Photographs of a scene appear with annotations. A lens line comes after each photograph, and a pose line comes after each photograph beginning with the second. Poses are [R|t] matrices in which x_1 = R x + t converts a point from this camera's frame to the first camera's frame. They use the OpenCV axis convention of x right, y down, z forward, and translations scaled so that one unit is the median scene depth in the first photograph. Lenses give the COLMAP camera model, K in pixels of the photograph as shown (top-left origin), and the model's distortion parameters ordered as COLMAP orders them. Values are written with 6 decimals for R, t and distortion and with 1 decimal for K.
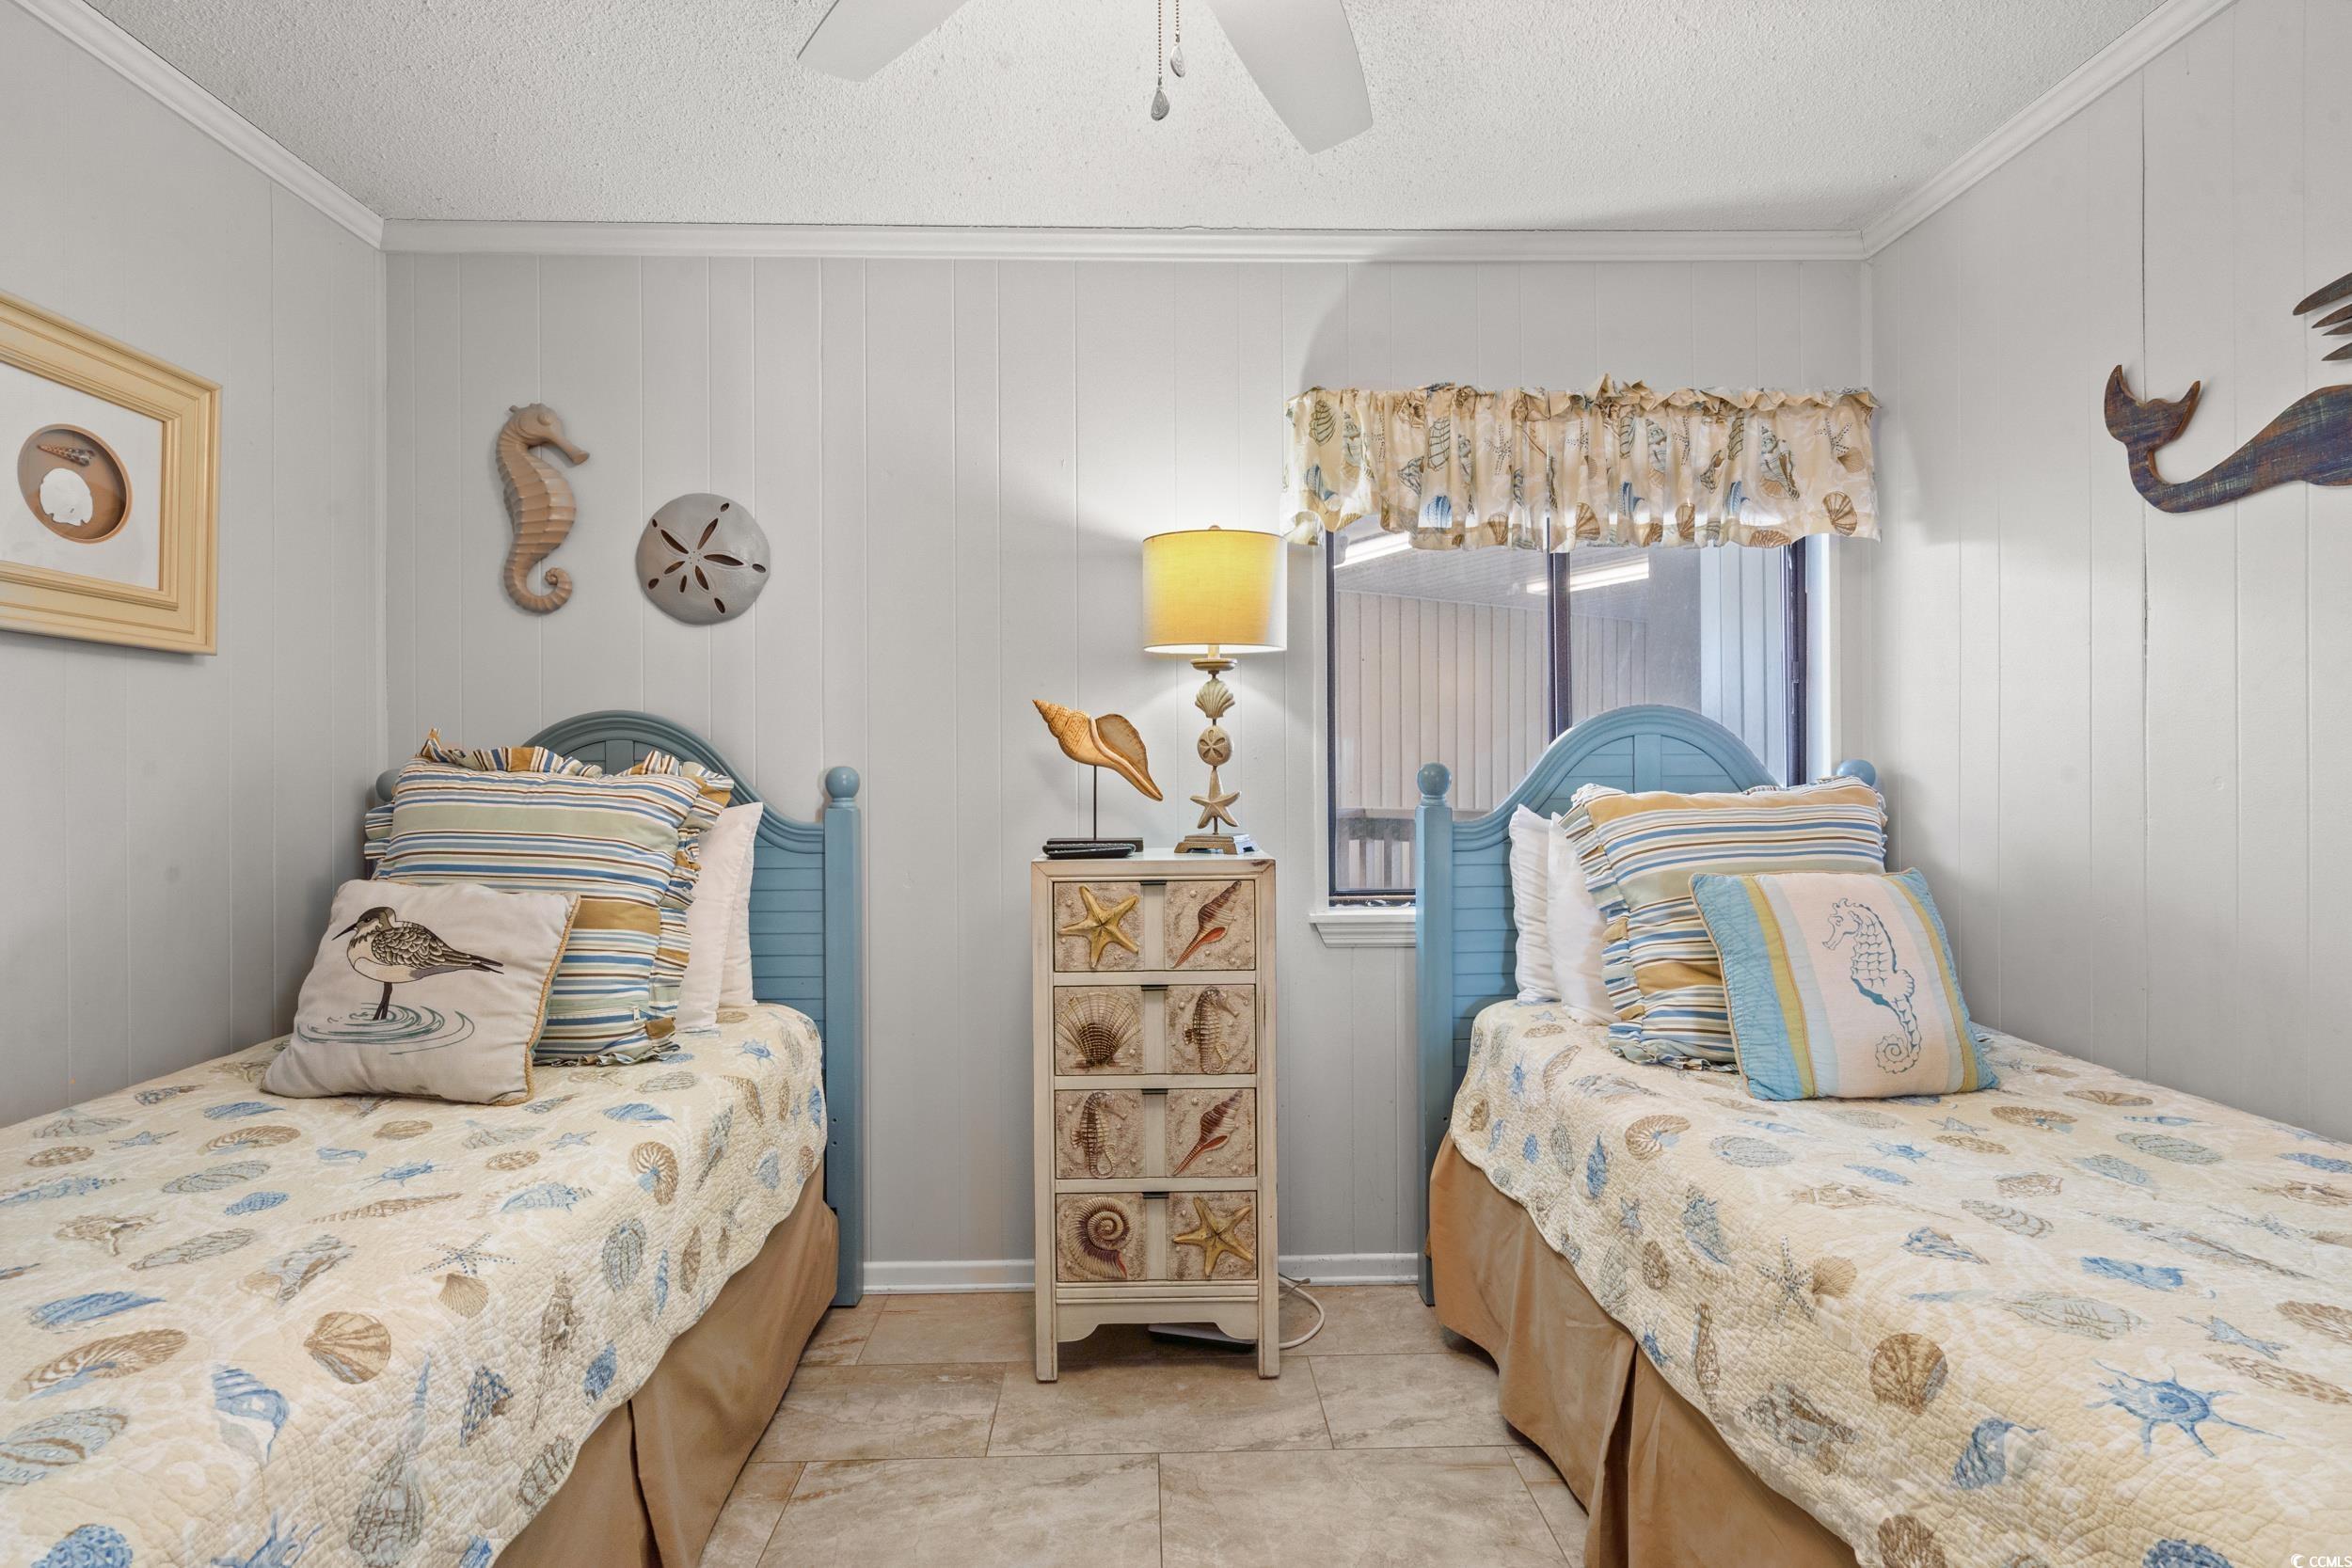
lens RADIAL K [[1077.7, 0, 1168.7], [0, 1077.7, 772.2], [0, 0, 1]] dist [-0.007340, 0.003713]
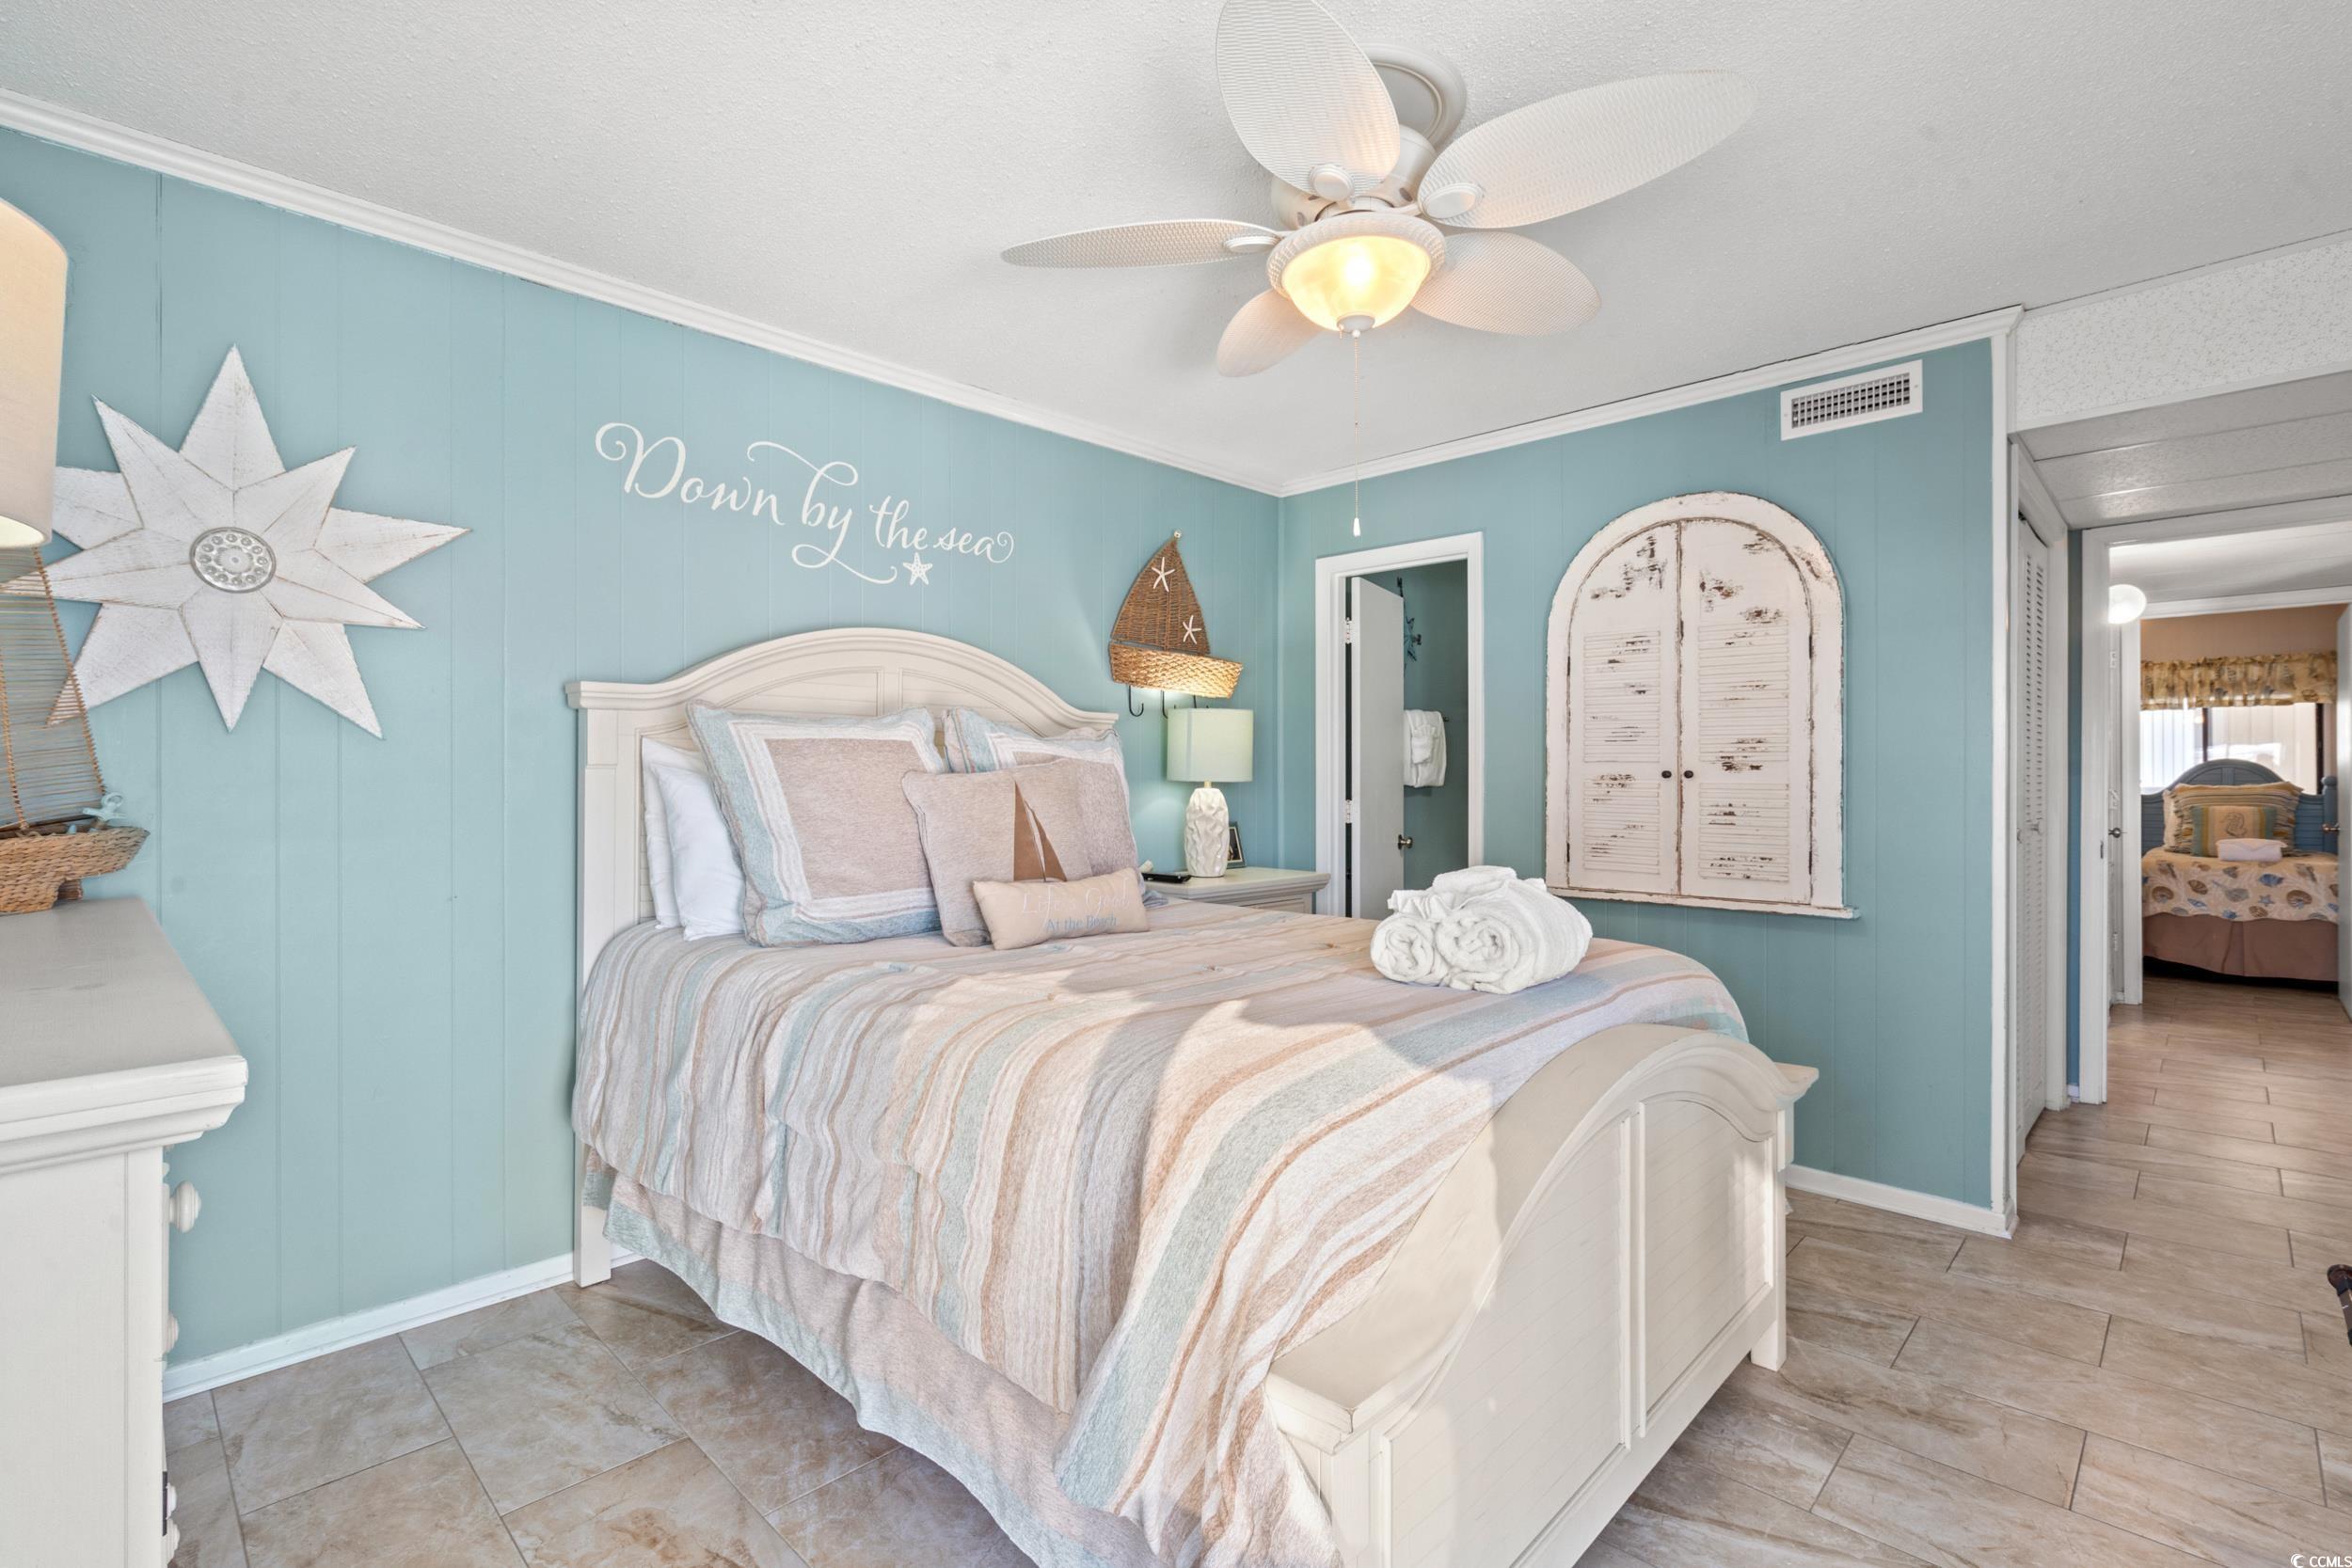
lens RADIAL K [[1077.7, 0, 1192.3], [0, 1077.7, 785.6], [0, 0, 1]] dist [-0.007340, 0.003713]
pose [[0.710277, 0.016334, -0.703733, 0.591126], [-0.005157, 0.999825, 0.018000, -0.028841], [0.703904, -0.009156, 0.710236, -3.880688]]
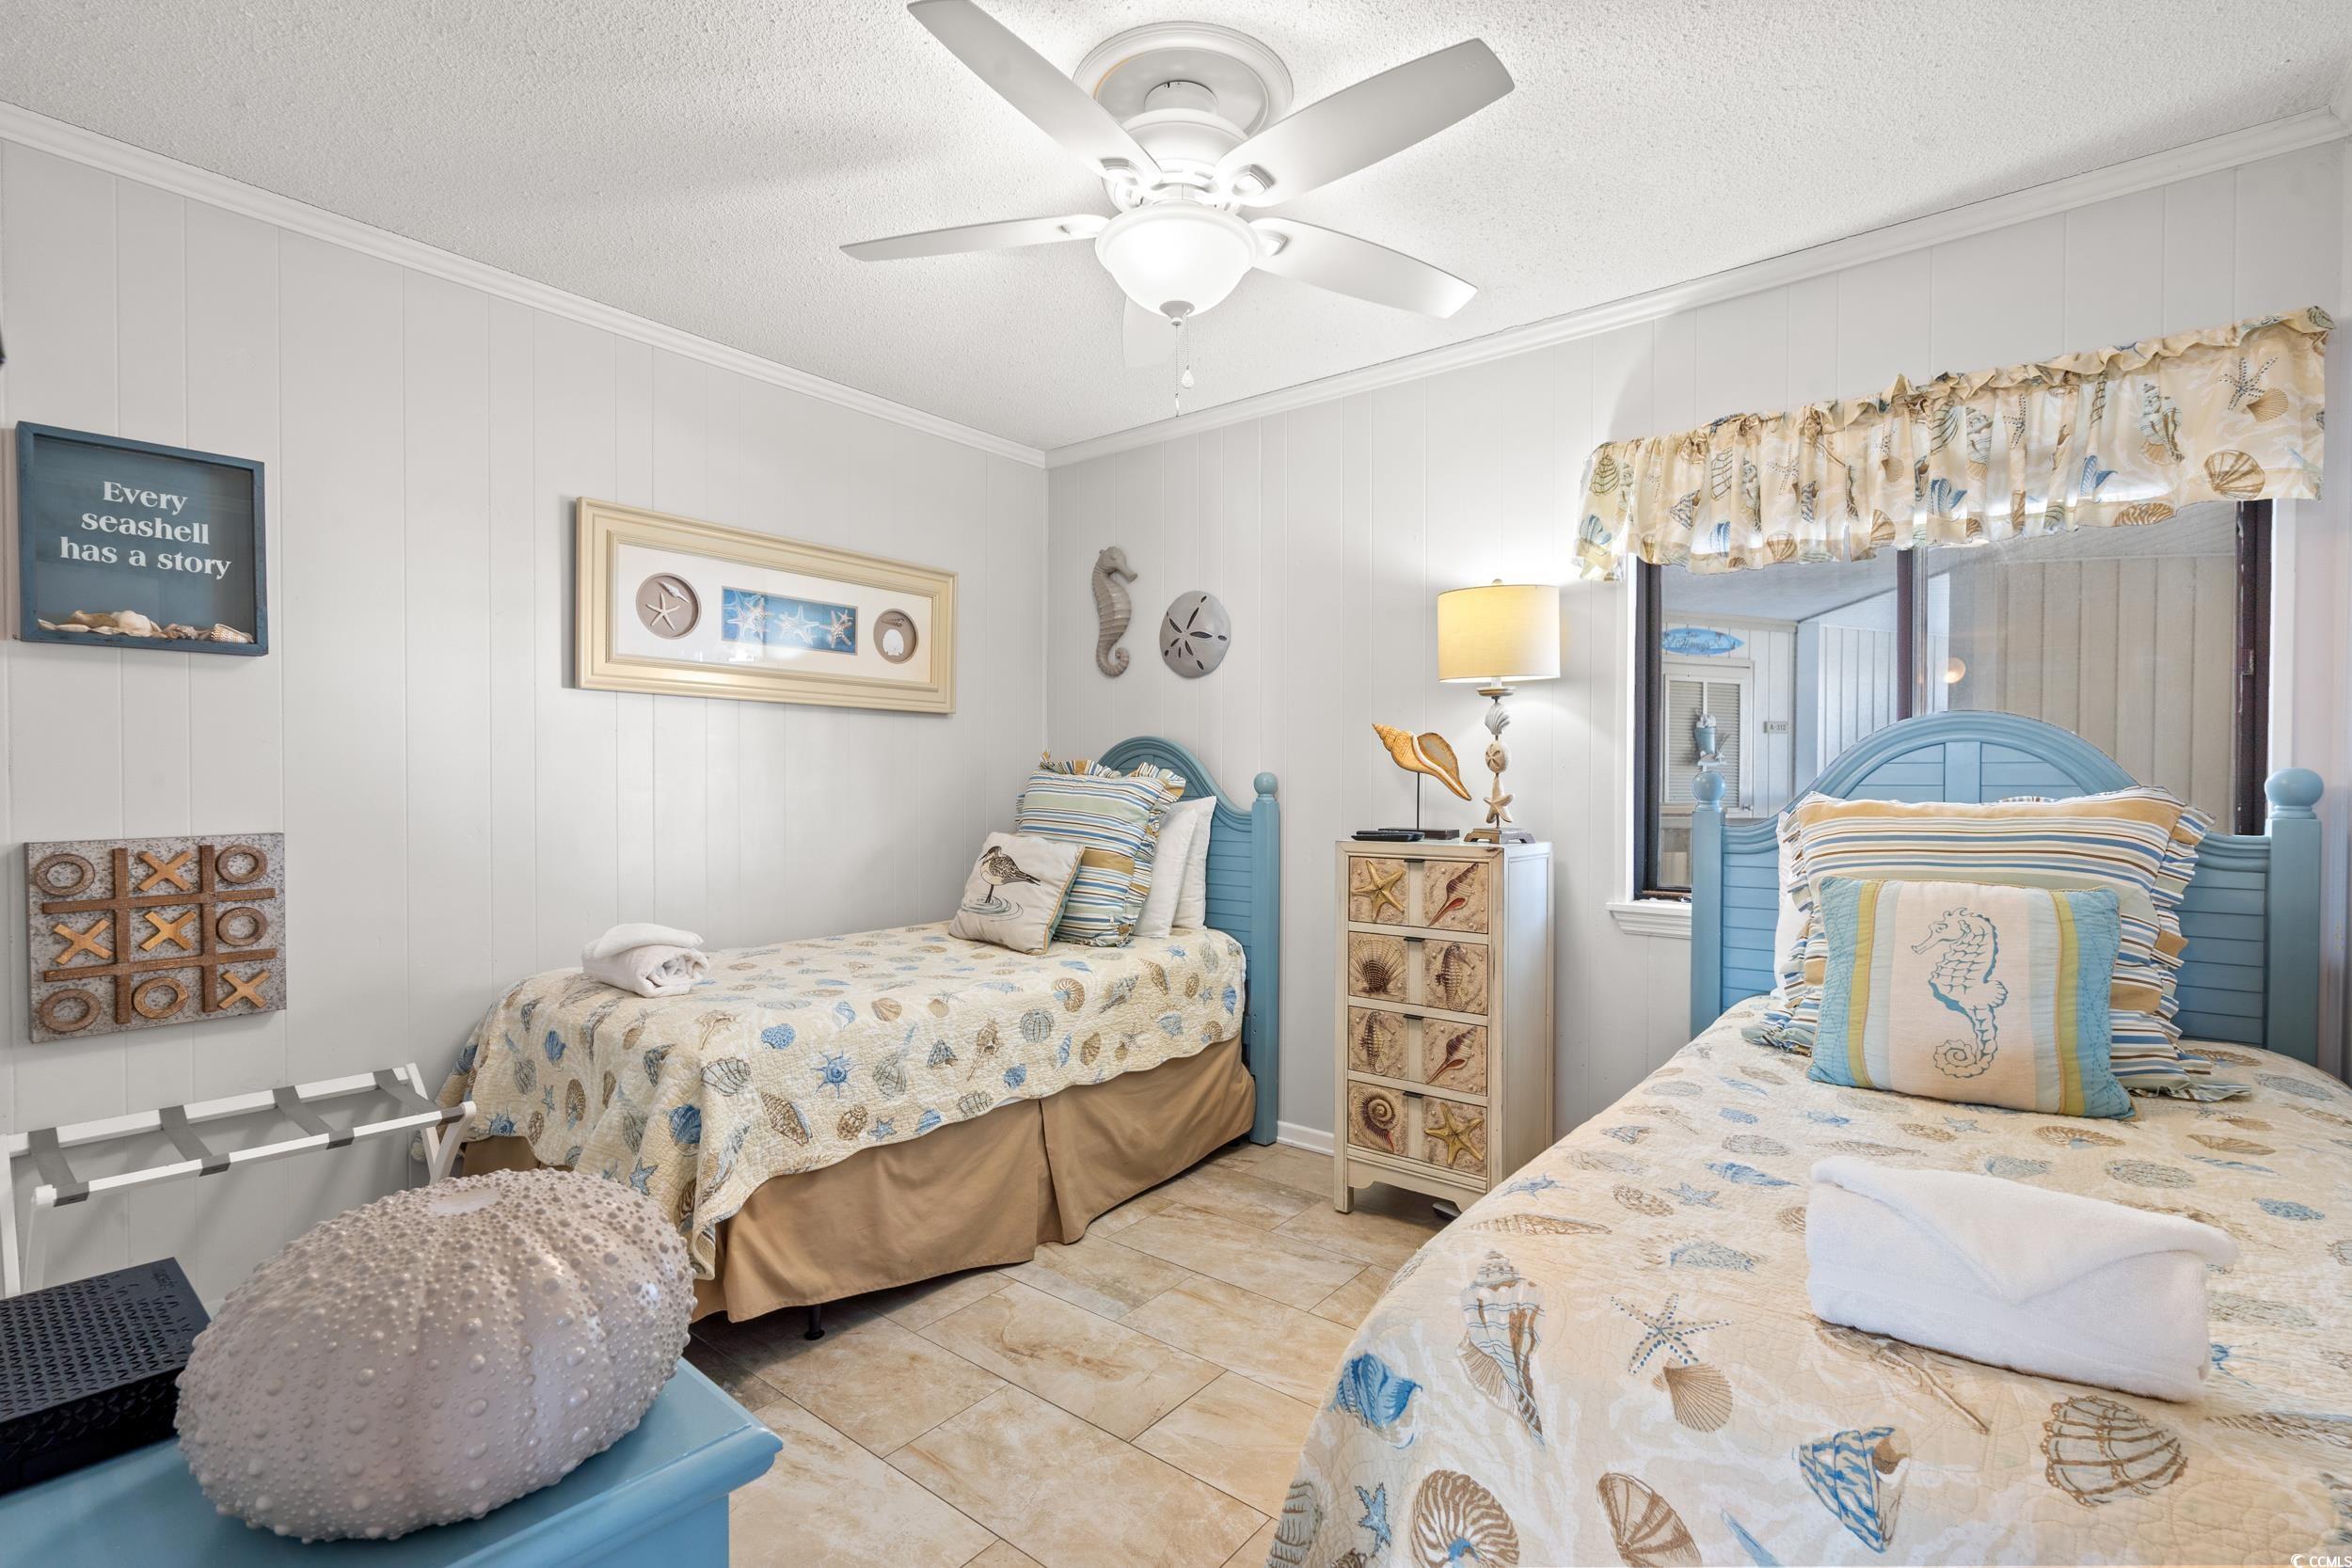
lens RADIAL K [[1077.7, 0, 1155.7], [0, 1077.7, 786.9], [0, 0, 1]] dist [-0.007340, 0.003713]
pose [[0.756413, 0.011993, -0.653984, 0.611732], [-0.005170, 0.999910, 0.012356, -0.003123], [0.654074, -0.005965, 0.756407, -0.213708]]
